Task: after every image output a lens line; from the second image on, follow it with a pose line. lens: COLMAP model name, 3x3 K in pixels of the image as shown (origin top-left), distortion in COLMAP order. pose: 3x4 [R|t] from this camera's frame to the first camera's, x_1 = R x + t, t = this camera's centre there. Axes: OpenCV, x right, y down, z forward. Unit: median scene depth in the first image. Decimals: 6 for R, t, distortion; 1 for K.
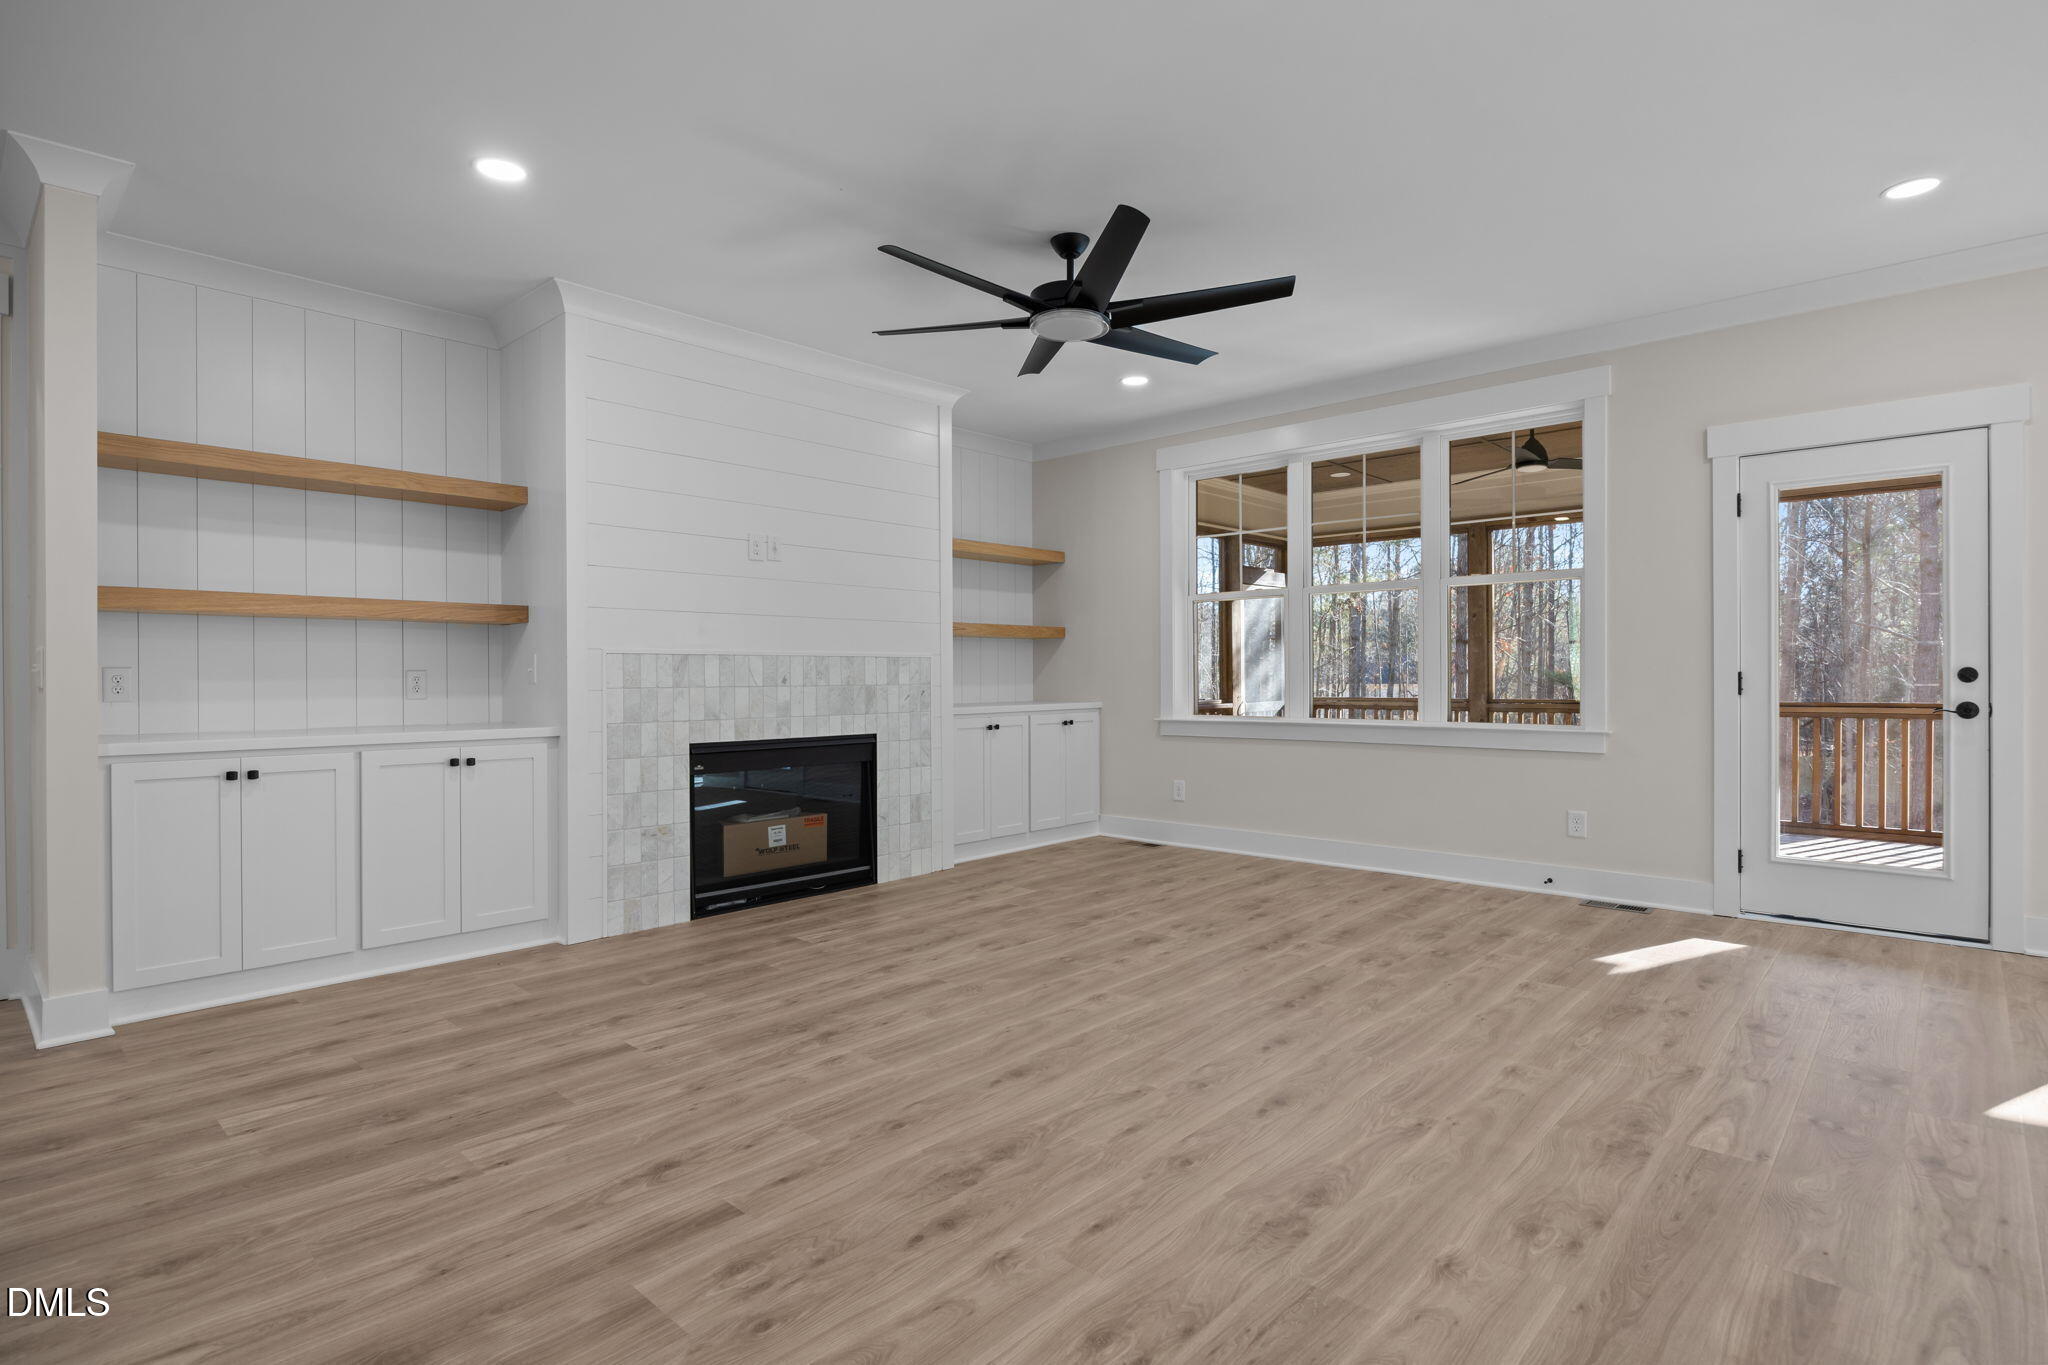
lens RADIAL K [[1037.7, 0, 1024.0], [0, 1037.7, 682.5], [0, 0, 1]] dist [-0.010311, -0.000531]
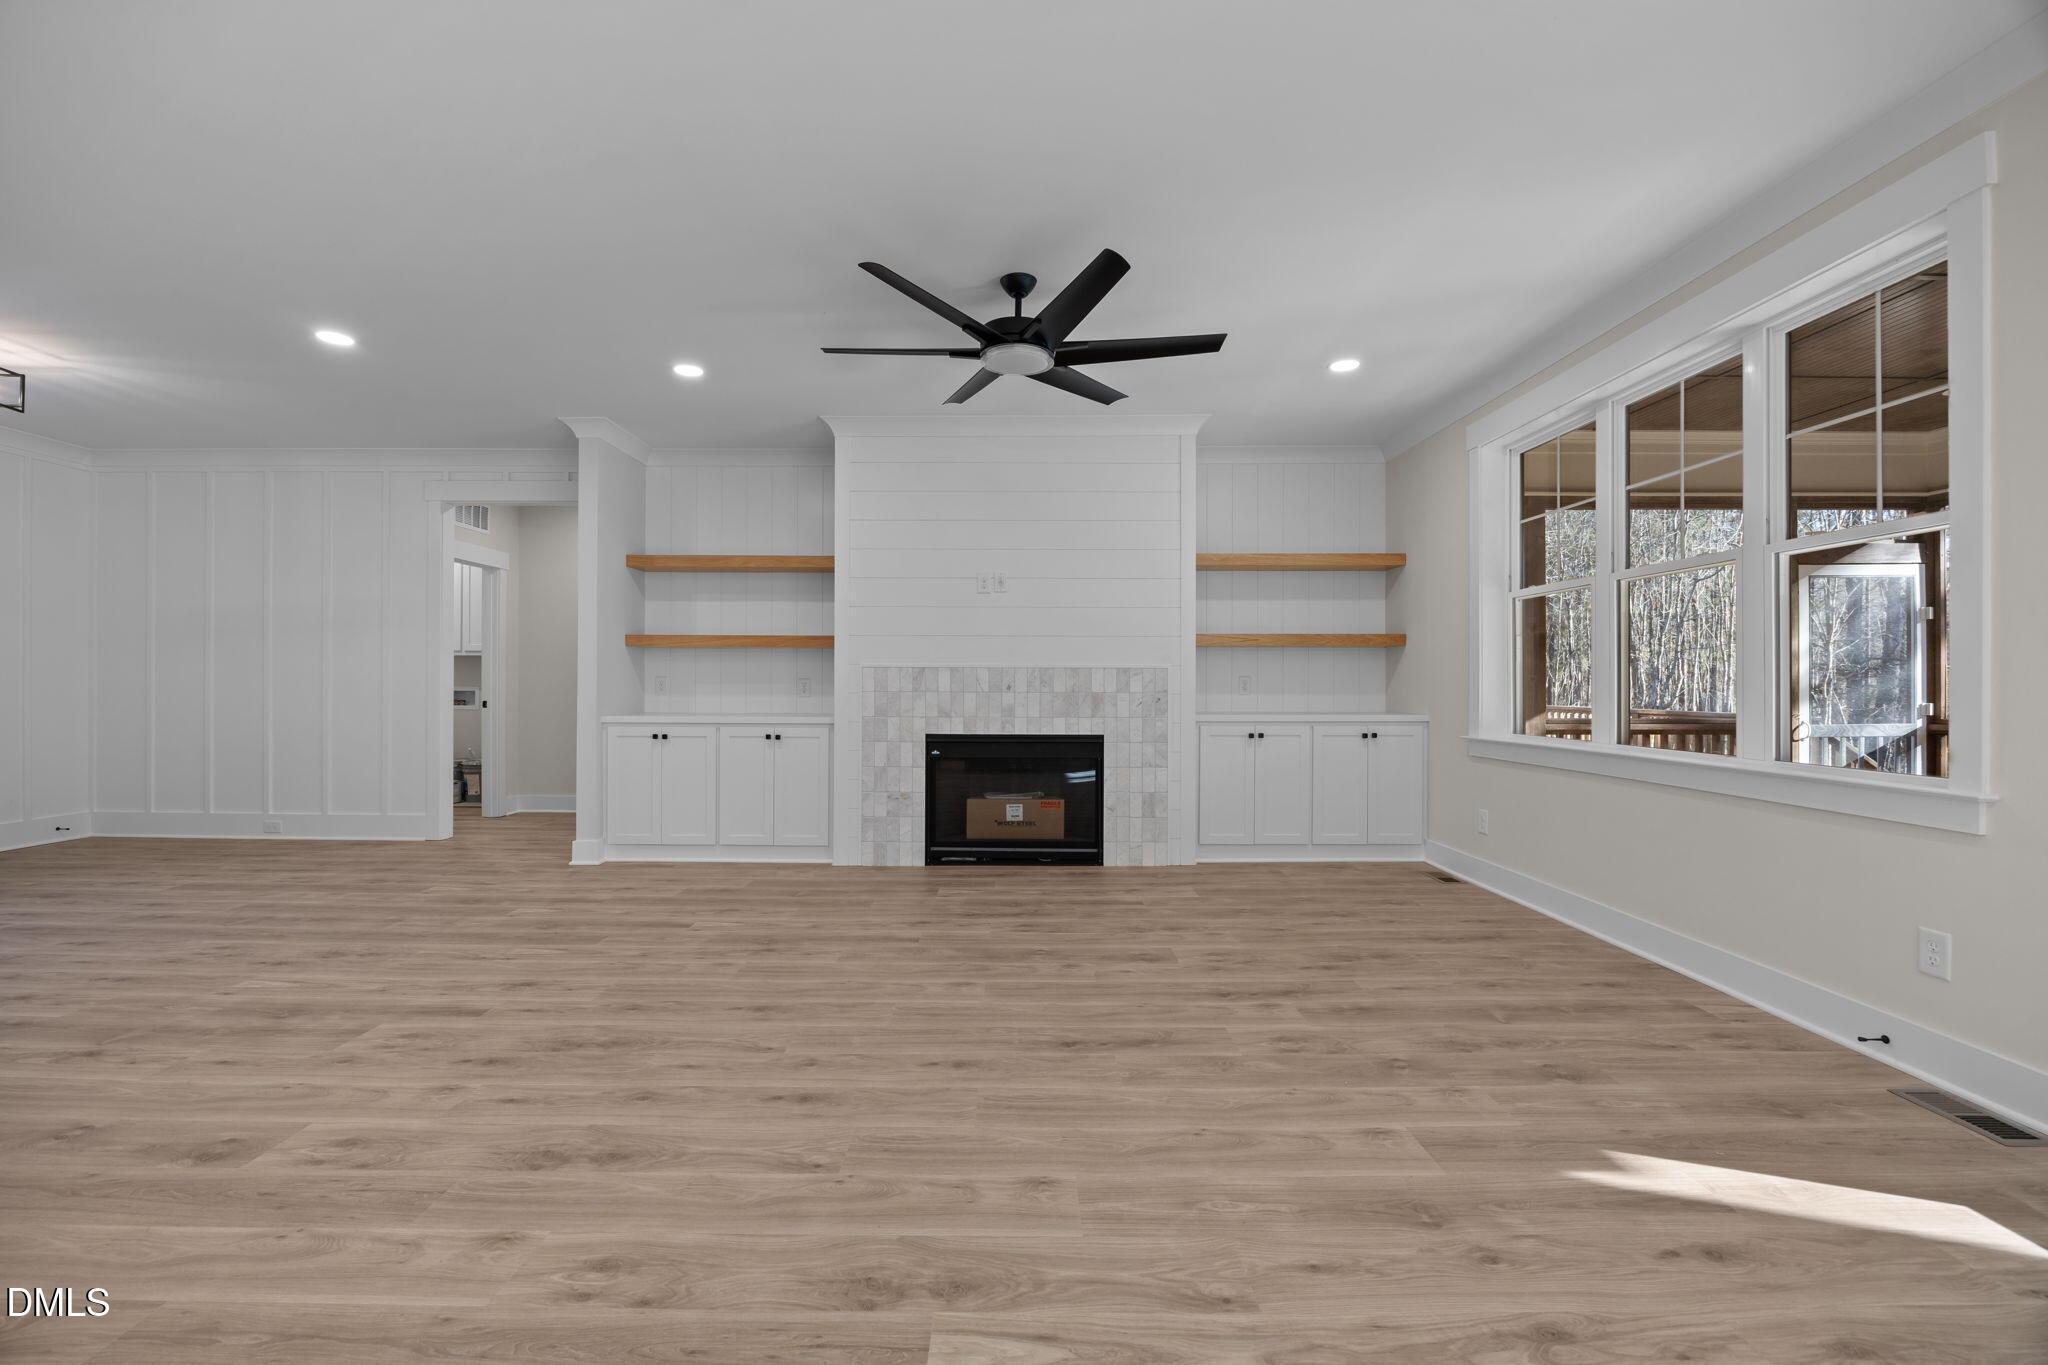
lens RADIAL K [[877.3, 0, 1024.0], [0, 877.3, 682.5], [0, 0, 1]] dist [-0.012967, 0.000212]
pose [[0.667286, 0.006173, -0.744776, 0.637951], [-0.010936, 0.999939, -0.001511, -0.007436], [0.744721, 0.009153, 0.667313, 0.352454]]
